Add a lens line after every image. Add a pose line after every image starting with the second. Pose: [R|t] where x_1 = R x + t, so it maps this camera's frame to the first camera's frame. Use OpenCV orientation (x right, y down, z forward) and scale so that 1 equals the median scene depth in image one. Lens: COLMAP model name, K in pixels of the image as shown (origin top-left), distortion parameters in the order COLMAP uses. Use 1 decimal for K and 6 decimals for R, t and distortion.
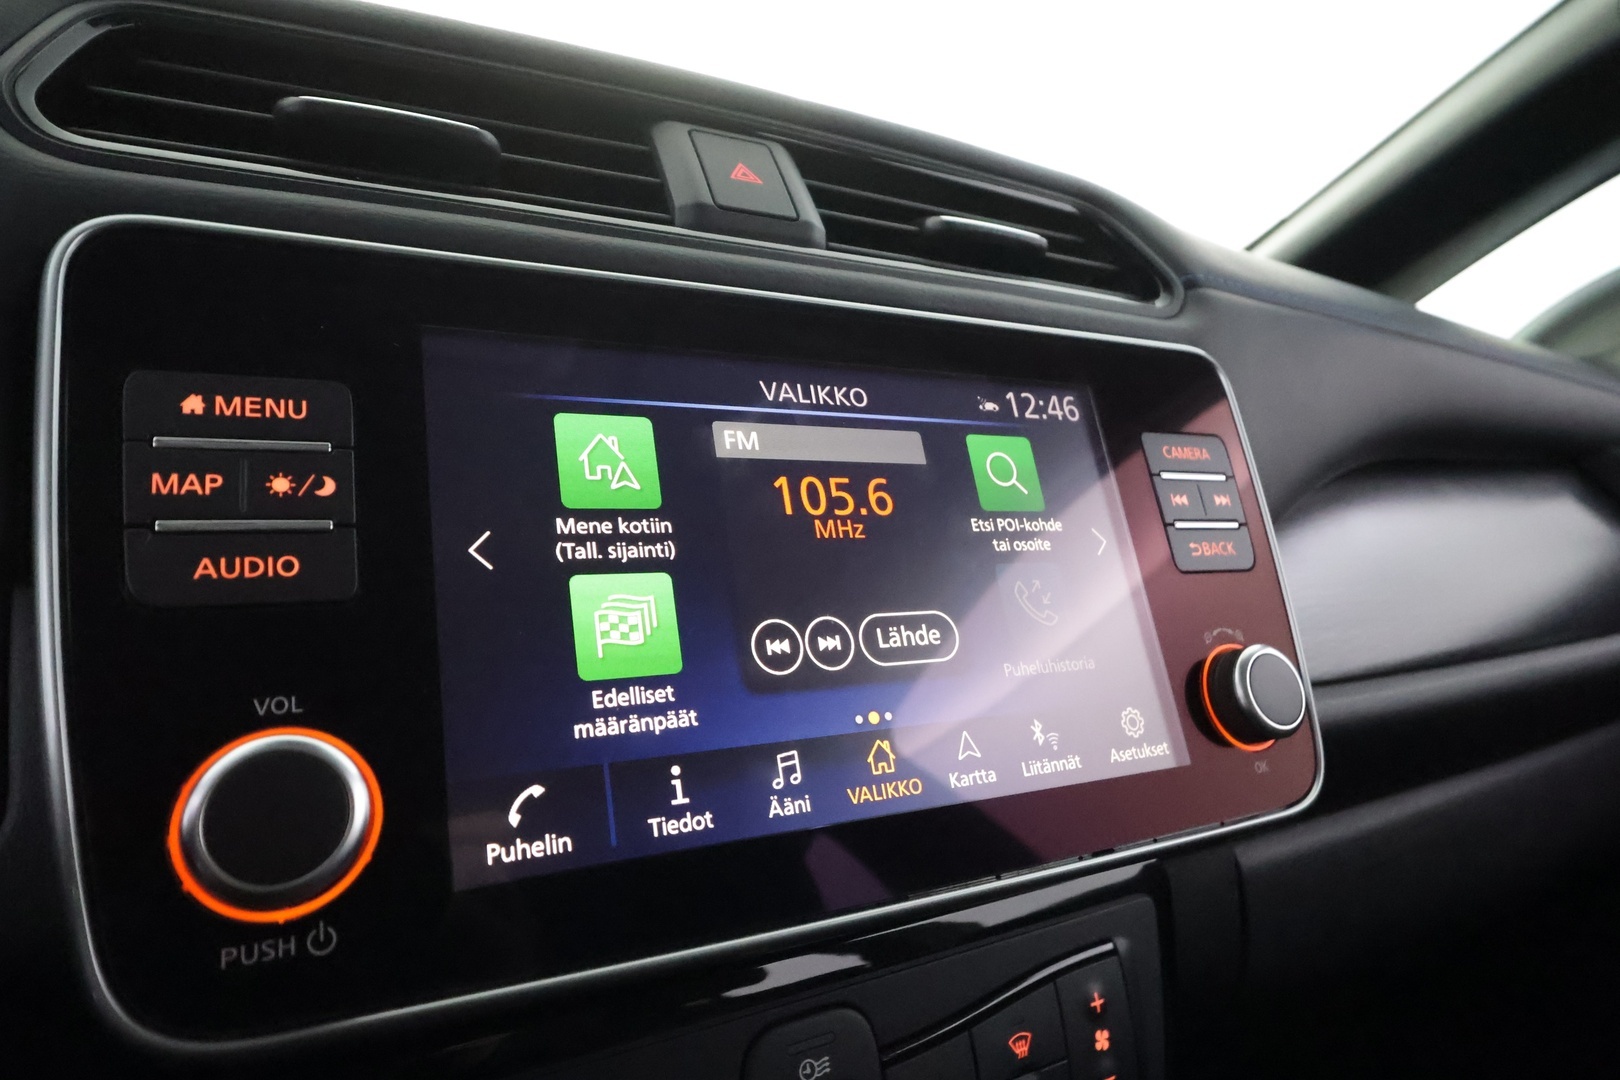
lens RADIAL K [[986.9, 0, 811.6], [0, 986.9, 541.0], [0, 0, 1]] dist [0.008535, -0.001580]
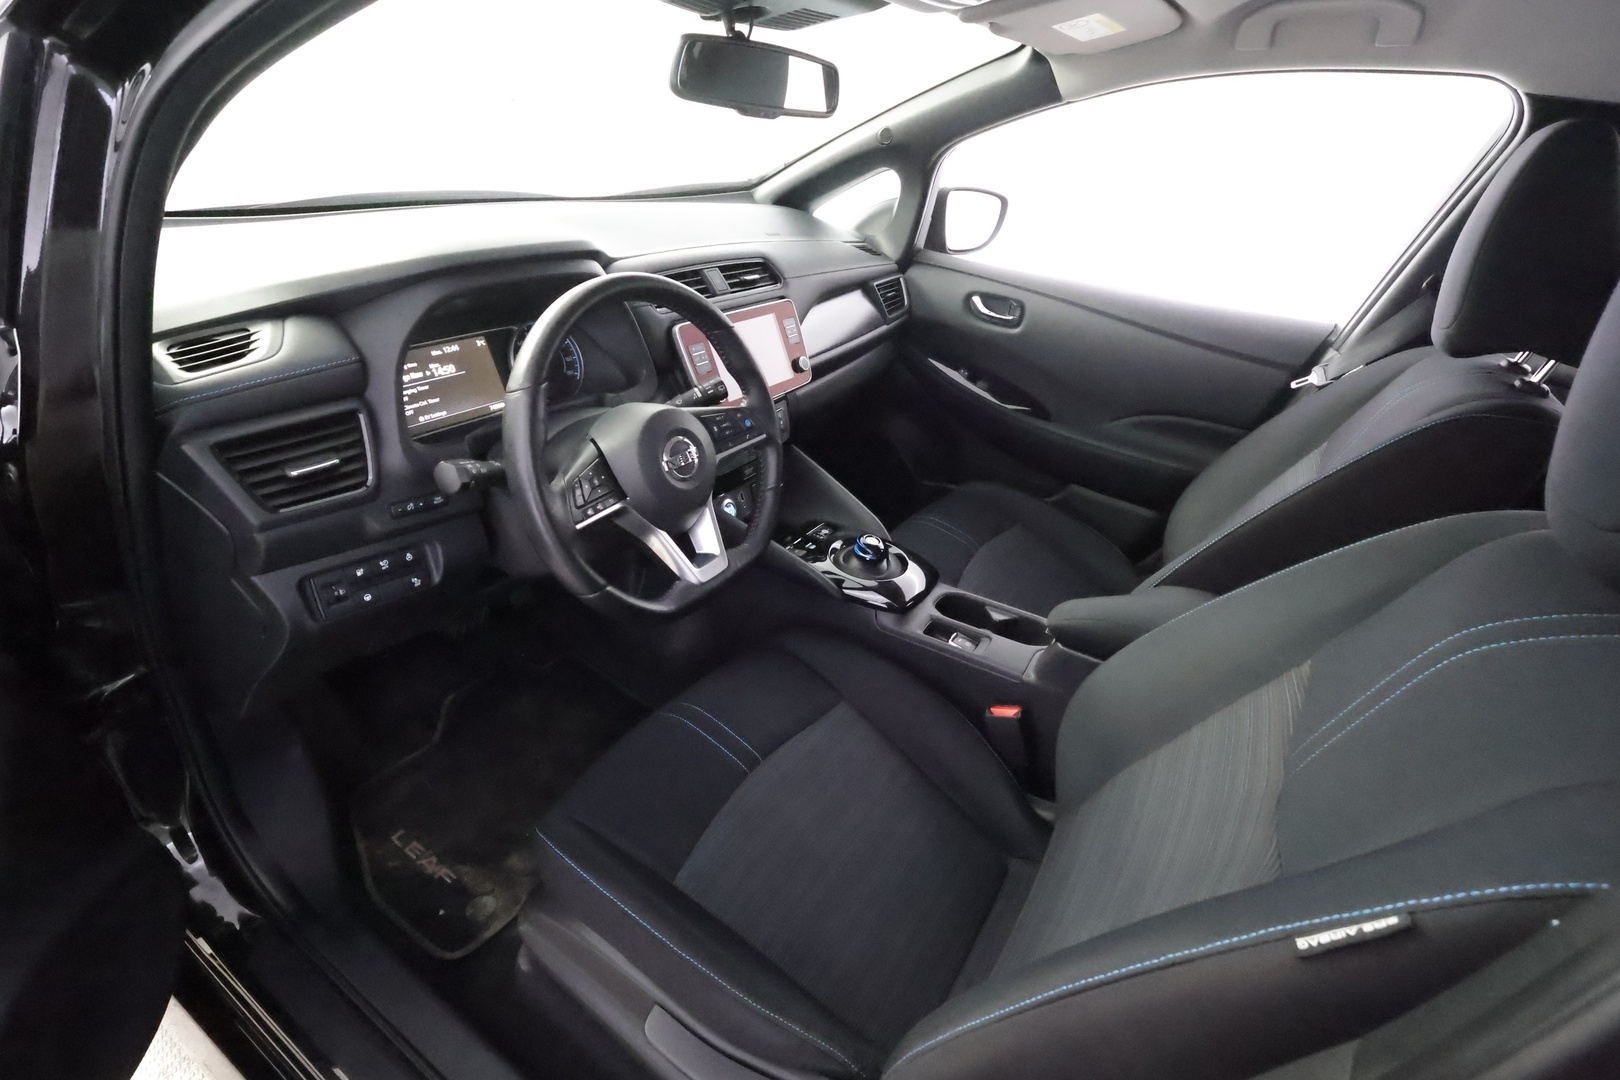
lens RADIAL K [[768.4, 0, 816.5], [0, 768.4, 546.6], [0, 0, 1]] dist [0.004669, 0.000378]
pose [[0.867185, -0.229719, 0.441837, -2.223673], [0.025486, 0.906557, 0.421314, -0.998347], [-0.497334, -0.354097, 0.792006, -3.904805]]
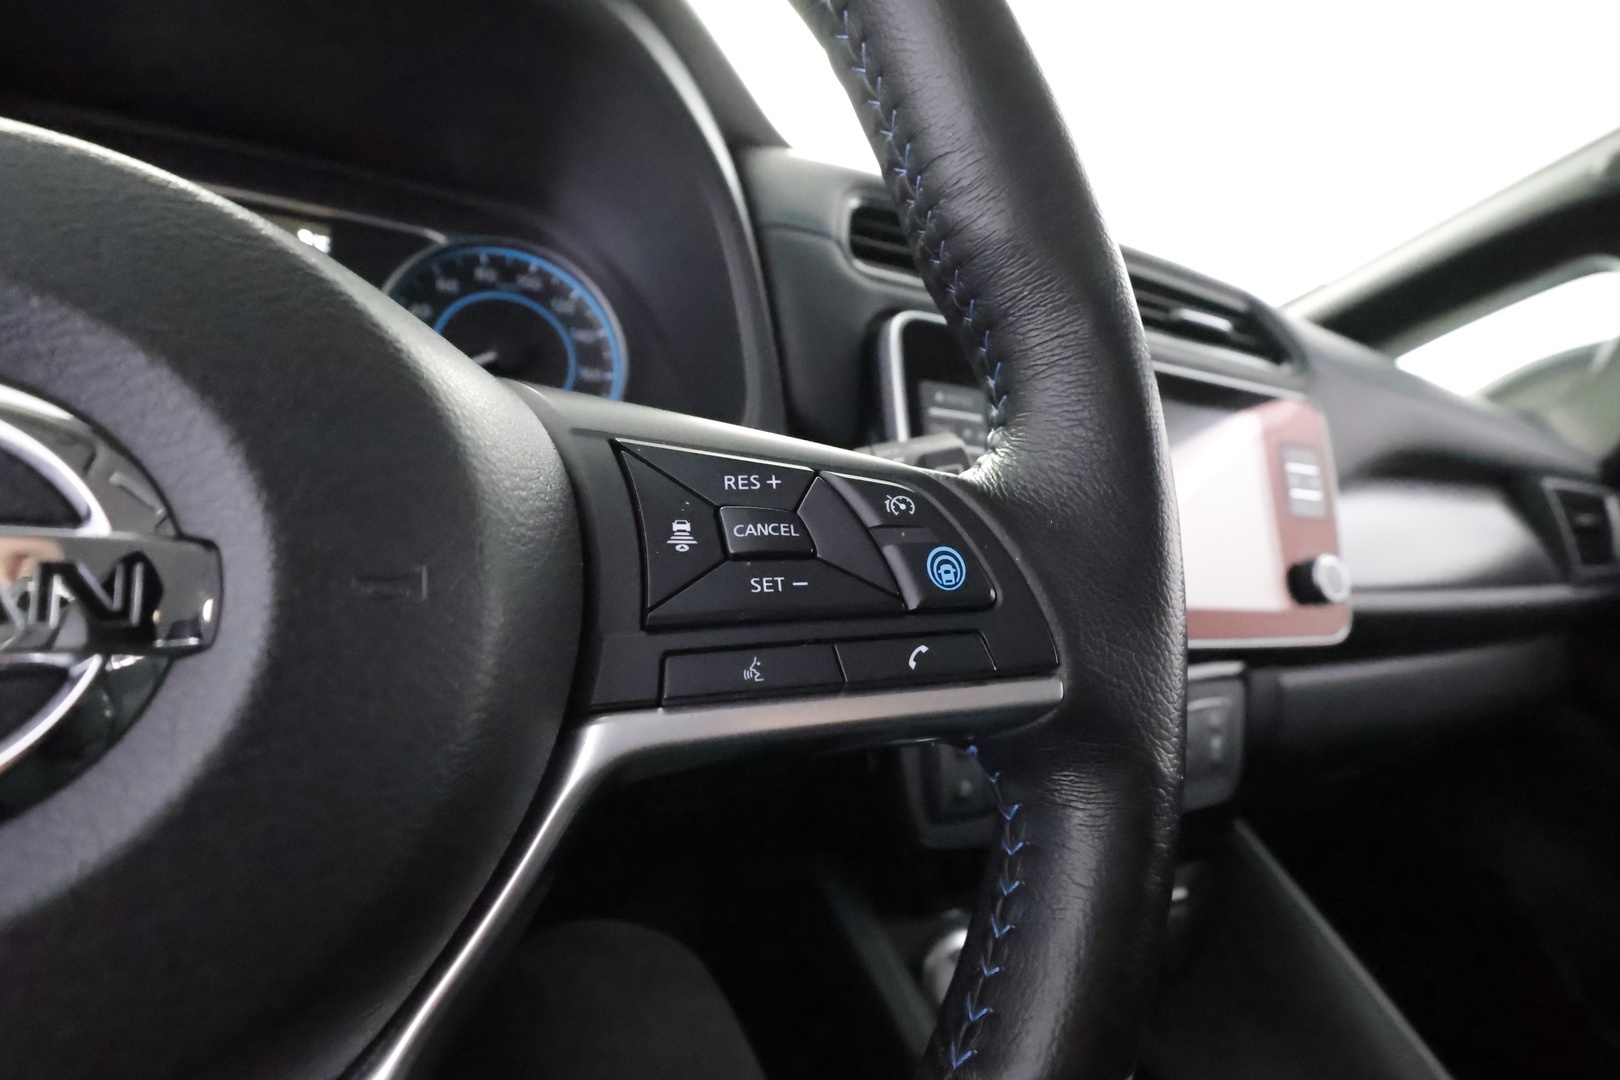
lens RADIAL K [[815.1, 0, 804.2], [0, 815.1, 544.7], [0, 0, 1]] dist [0.003310, 0.000676]
pose [[0.993054, 0.114422, -0.027422, -0.642706], [-0.111673, 0.989961, 0.086637, 0.065276], [0.037060, -0.082973, 0.995862, -0.779248]]
